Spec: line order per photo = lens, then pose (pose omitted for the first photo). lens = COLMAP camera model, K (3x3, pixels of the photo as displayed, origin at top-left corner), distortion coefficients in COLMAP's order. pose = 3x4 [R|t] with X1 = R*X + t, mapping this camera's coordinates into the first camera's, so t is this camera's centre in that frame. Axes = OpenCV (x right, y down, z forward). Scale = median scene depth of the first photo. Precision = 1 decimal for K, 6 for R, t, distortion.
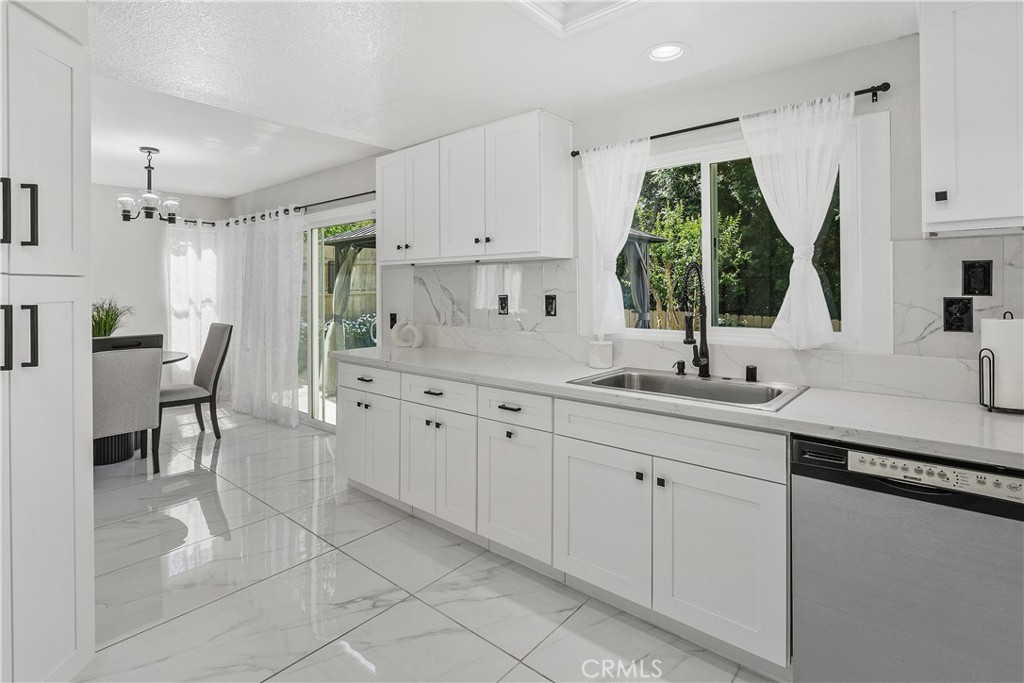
lens RADIAL K [[504.8, 0, 511.9], [0, 504.8, 285.6], [0, 0, 1]] dist [0.003107, 0.000276]
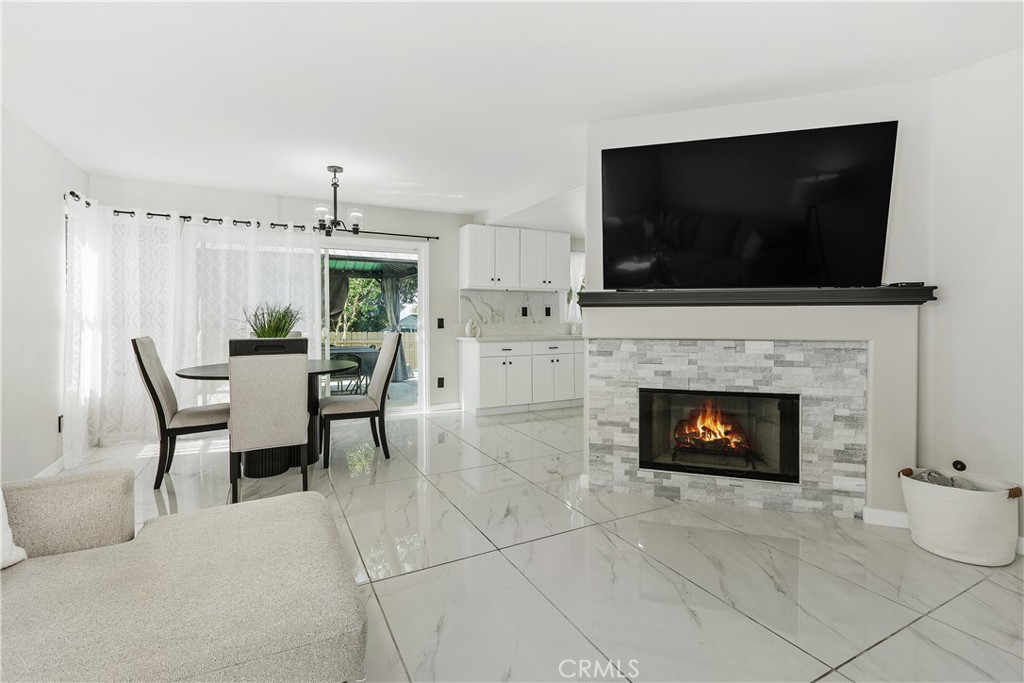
lens RADIAL K [[477.3, 0, 512.6], [0, 477.3, 327.1], [0, 0, 1]] dist [0.001886, -0.000170]
pose [[0.367970, -0.012226, 0.929757, -1.686798], [-0.003188, 0.999891, 0.014410, 0.065951], [-0.929832, -0.008267, 0.367891, 0.279228]]
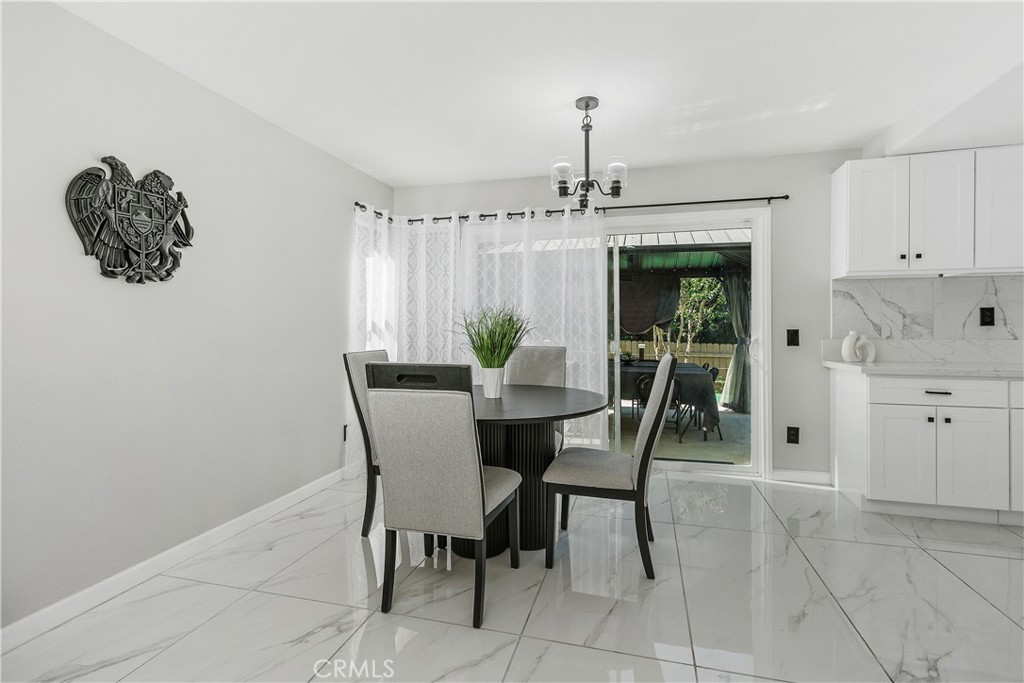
lens RADIAL K [[477.3, 0, 512.6], [0, 477.3, 327.1], [0, 0, 1]] dist [0.001886, -0.000170]
pose [[0.903283, 0.006193, 0.429001, -1.207208], [-0.007244, 0.999973, 0.000817, 0.059093], [-0.428985, -0.003846, 0.903303, 0.463865]]
